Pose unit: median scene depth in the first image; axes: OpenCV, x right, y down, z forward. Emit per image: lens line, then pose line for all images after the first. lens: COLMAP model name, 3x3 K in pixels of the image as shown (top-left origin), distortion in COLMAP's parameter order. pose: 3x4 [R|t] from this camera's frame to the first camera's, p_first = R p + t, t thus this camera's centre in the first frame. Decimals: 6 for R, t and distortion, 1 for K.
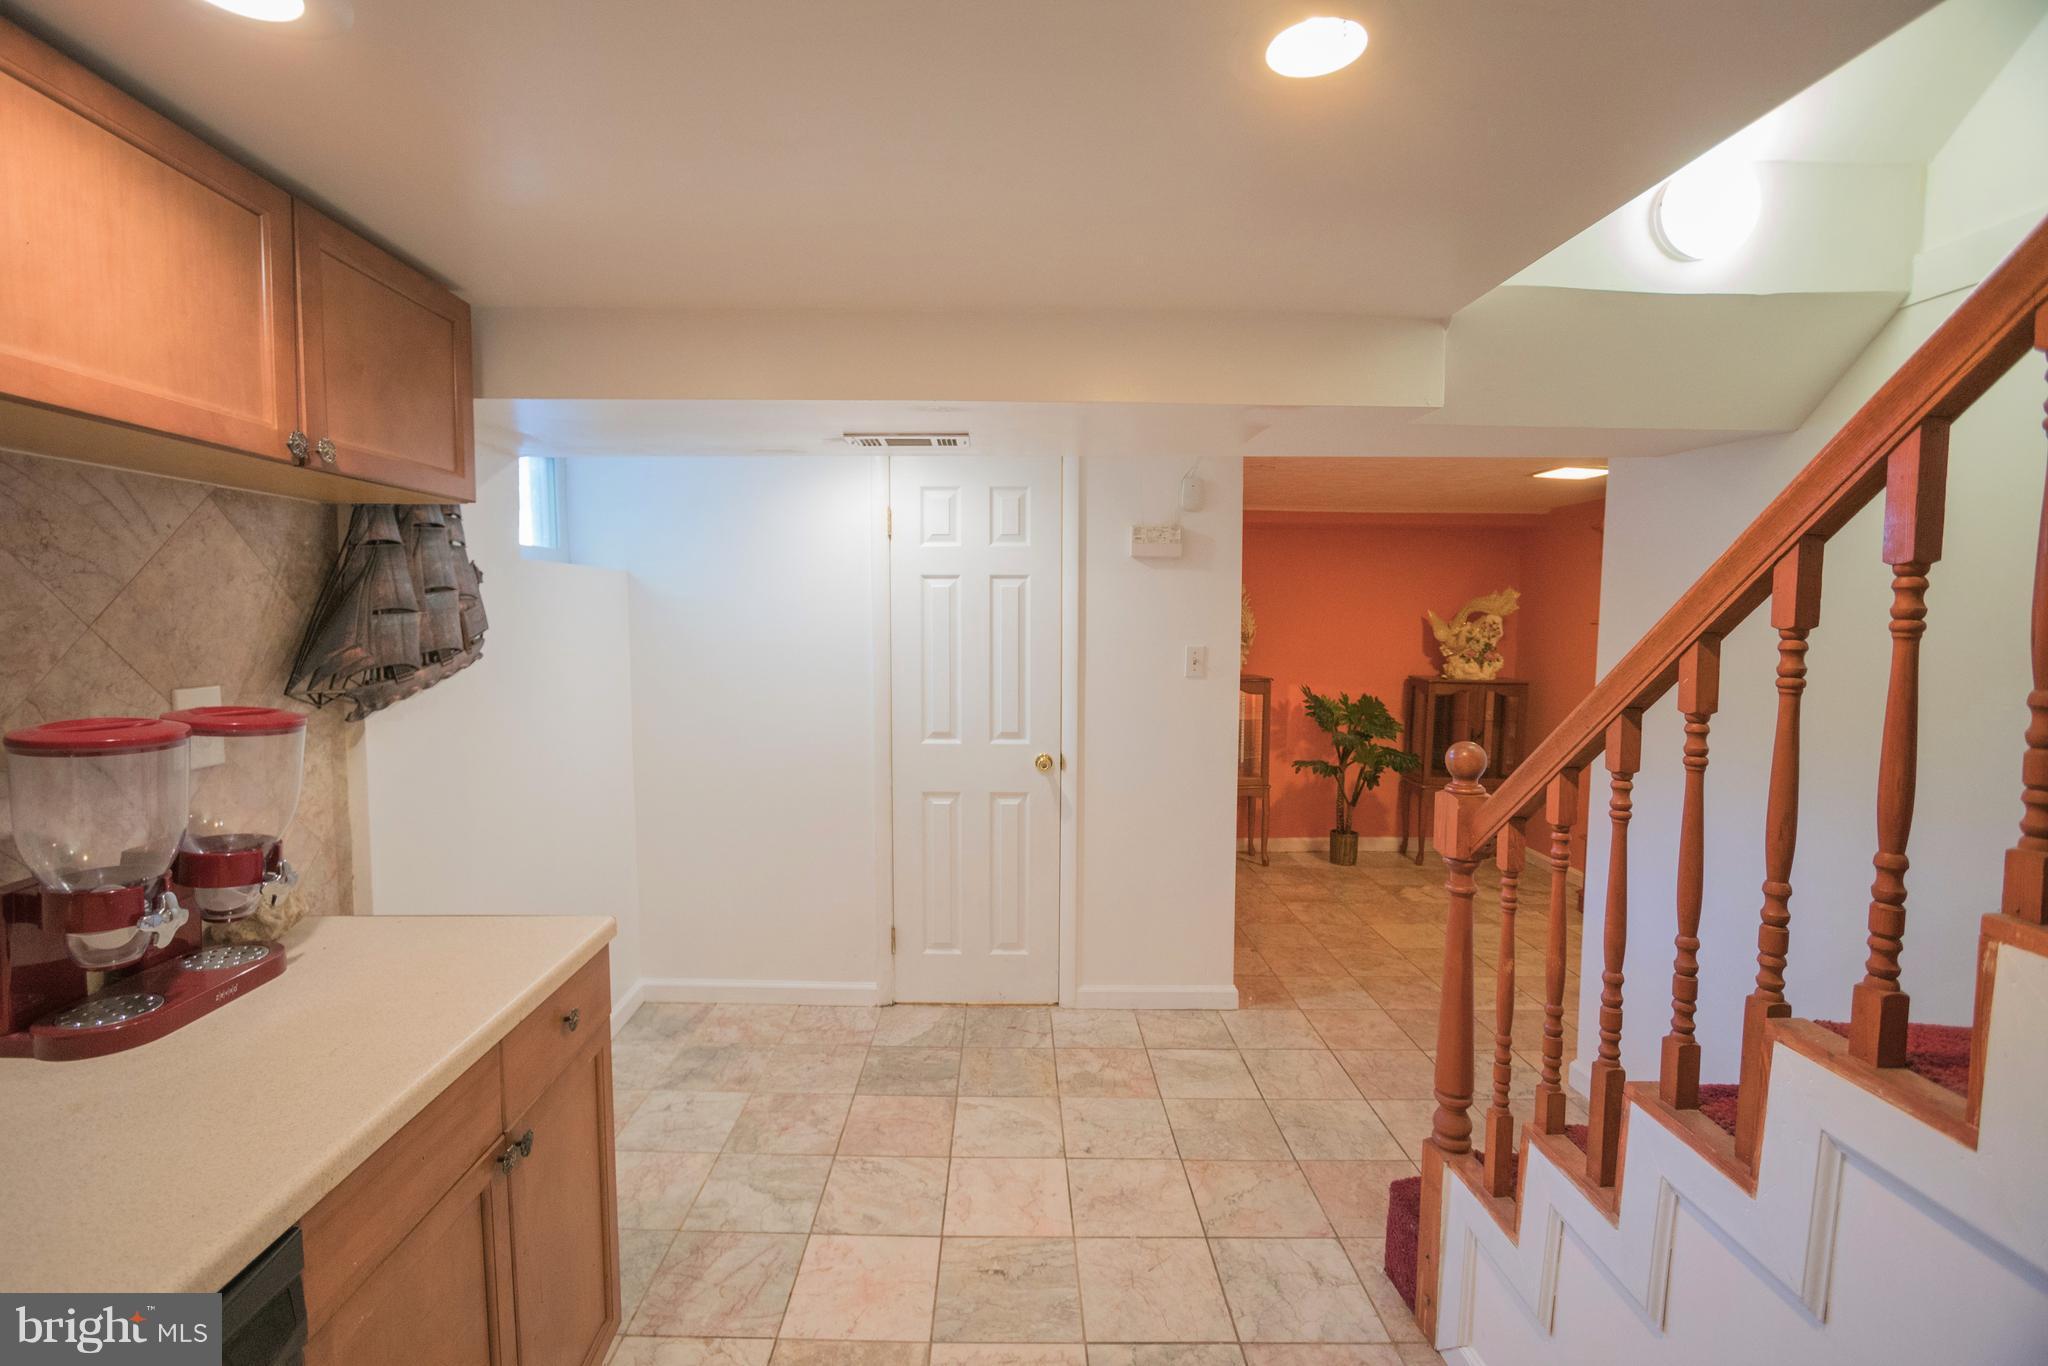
lens RADIAL K [[921.9, 0, 1011.0], [0, 921.9, 680.9], [0, 0, 1]] dist [-0.026890, 0.007762]
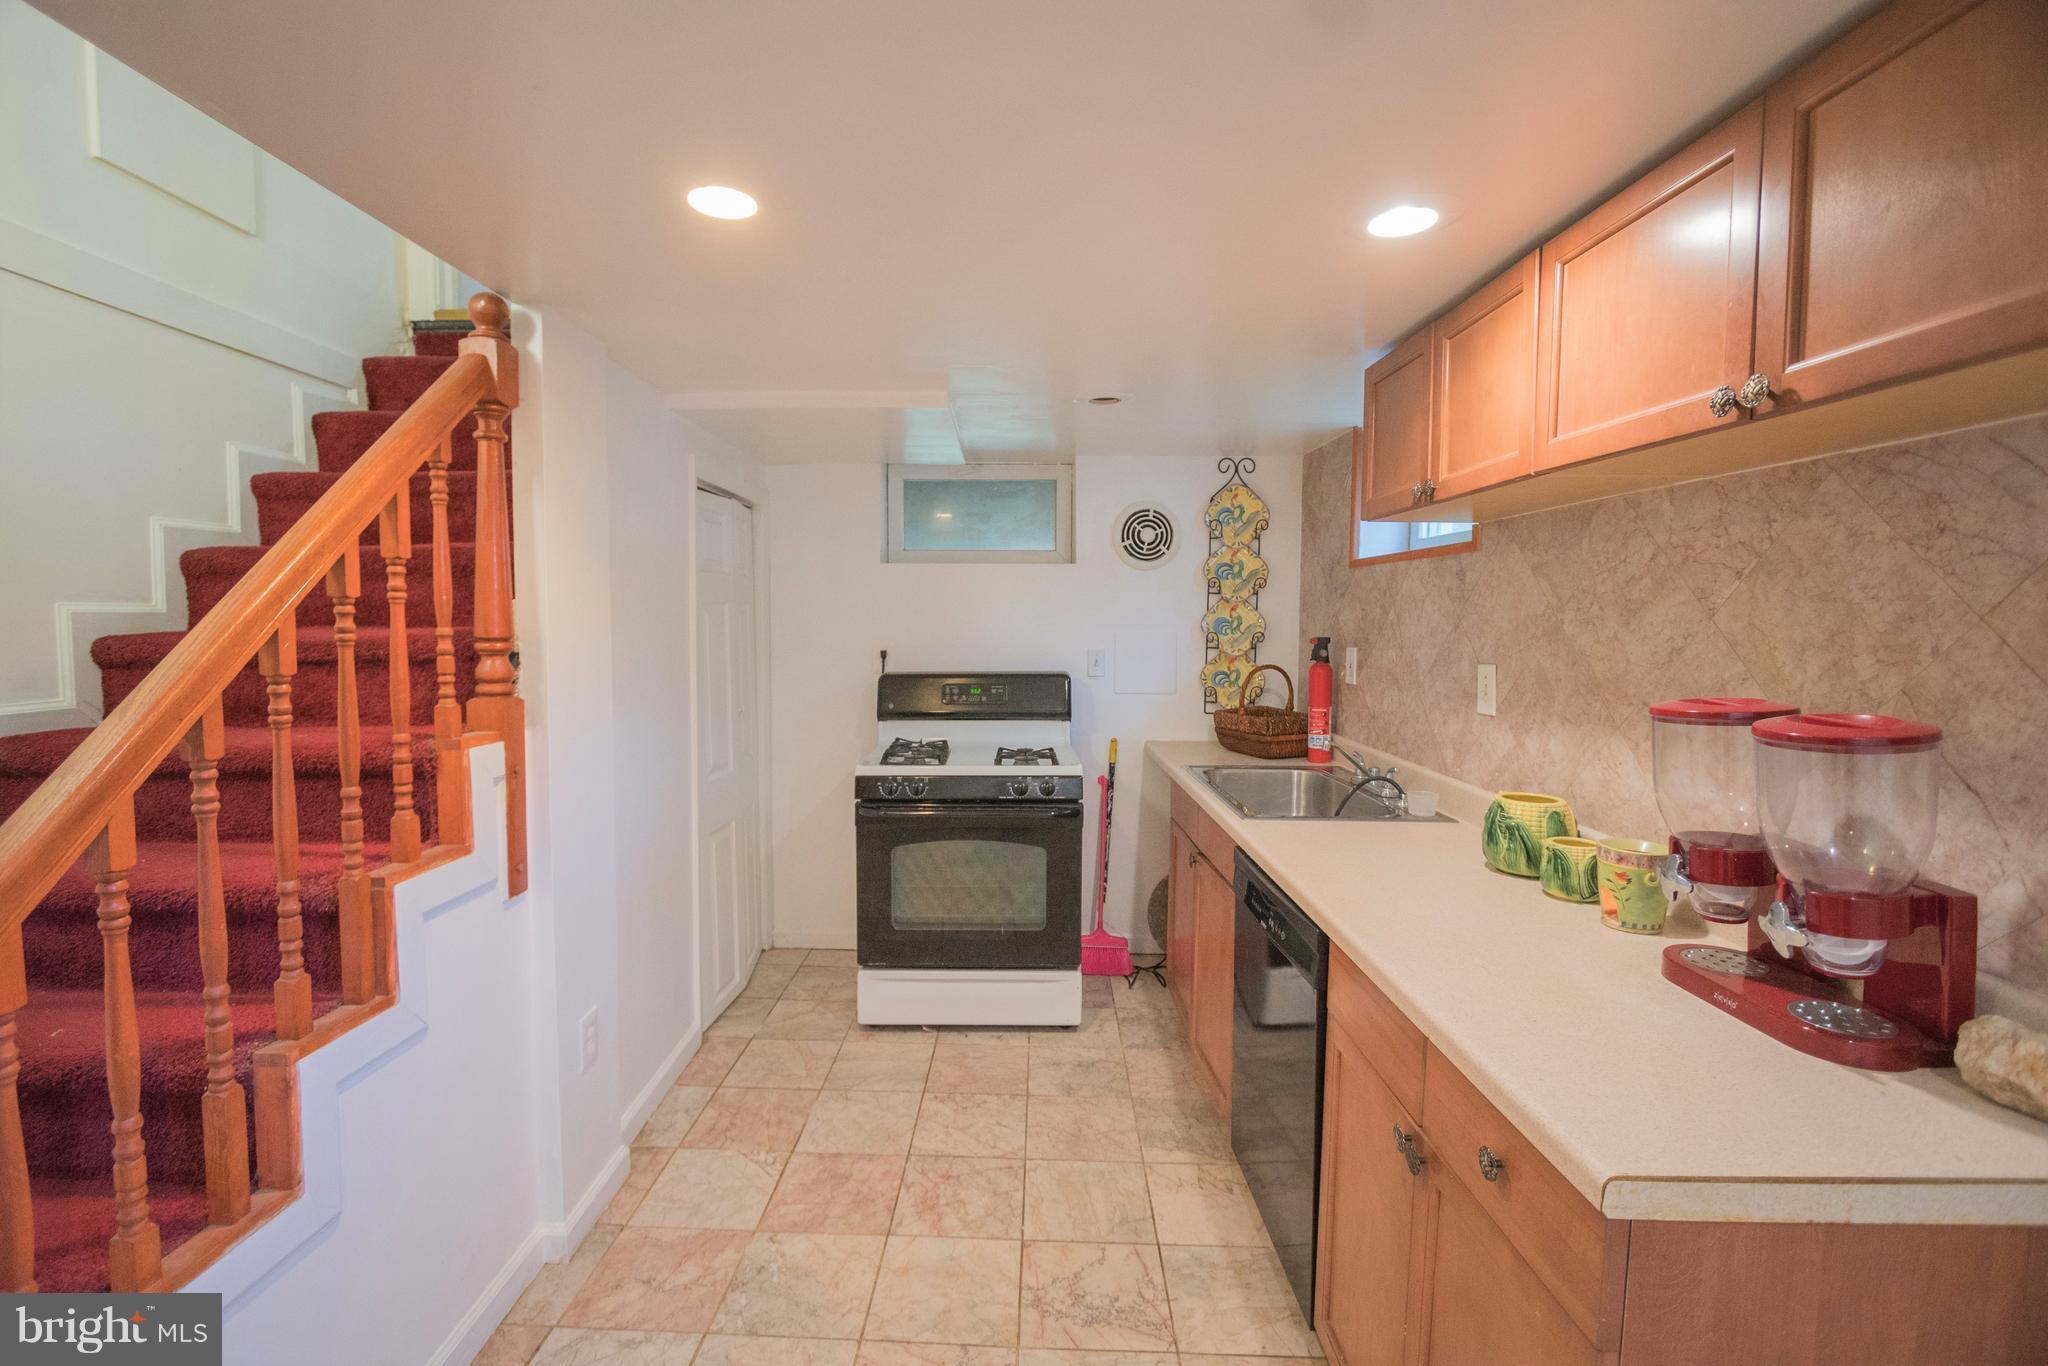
lens RADIAL K [[921.9, 0, 1011.0], [0, 921.9, 680.9], [0, 0, 1]] dist [-0.026890, 0.007762]
pose [[-0.999499, -0.013936, 0.028426, -0.140046], [-0.009752, 0.989767, 0.142361, -0.116917], [-0.030120, 0.142013, -0.989407, 1.935159]]
